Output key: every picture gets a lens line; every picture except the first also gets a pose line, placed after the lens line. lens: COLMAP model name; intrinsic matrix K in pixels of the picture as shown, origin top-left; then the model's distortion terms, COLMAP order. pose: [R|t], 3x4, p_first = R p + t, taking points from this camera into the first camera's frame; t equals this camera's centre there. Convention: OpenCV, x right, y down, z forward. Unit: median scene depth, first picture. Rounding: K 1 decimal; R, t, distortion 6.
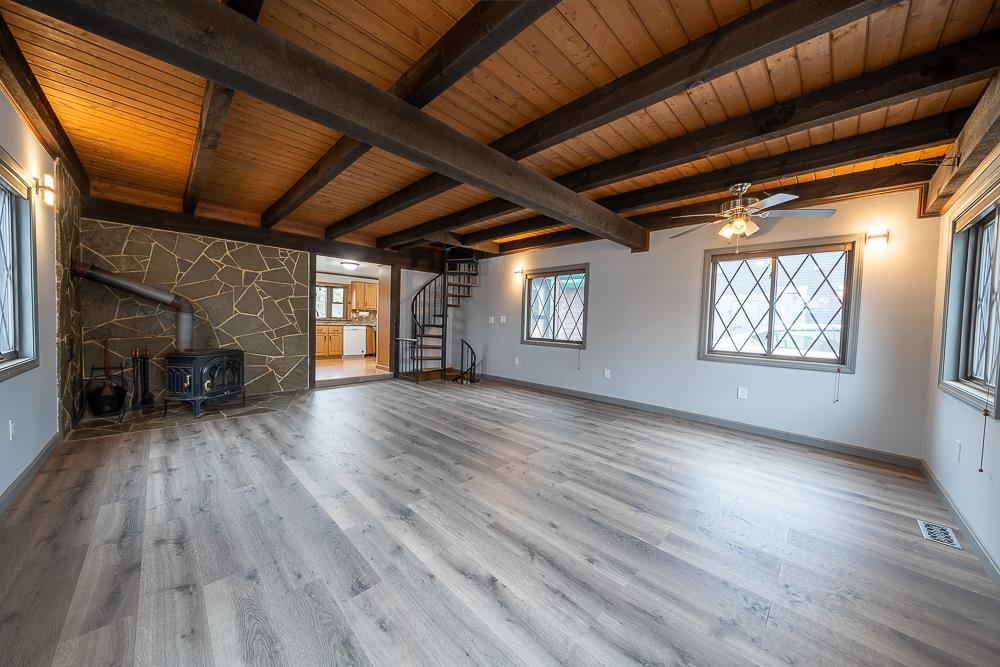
lens RADIAL K [[336.5, 0, 494.3], [0, 336.5, 331.9], [0, 0, 1]] dist [-0.001578, 0.000006]
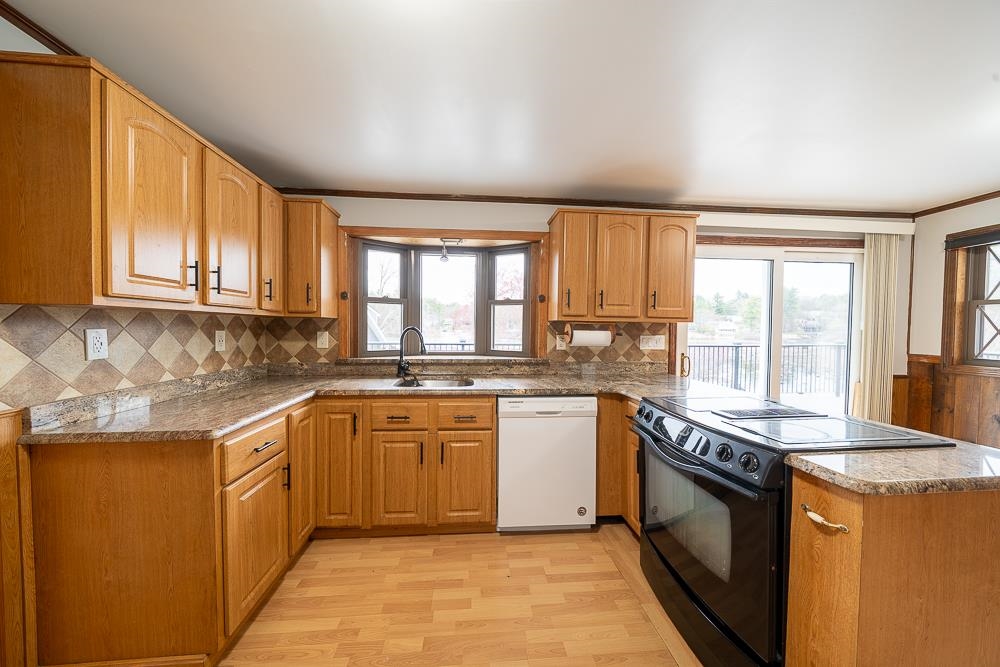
lens RADIAL K [[336.5, 0, 498.6], [0, 336.5, 329.6], [0, 0, 1]] dist [-0.001578, 0.000006]
pose [[0.762522, -0.009116, -0.646899, -0.278533], [-0.006727, 0.999735, -0.022018, -0.054831], [0.646928, 0.021141, 0.762258, 0.765641]]
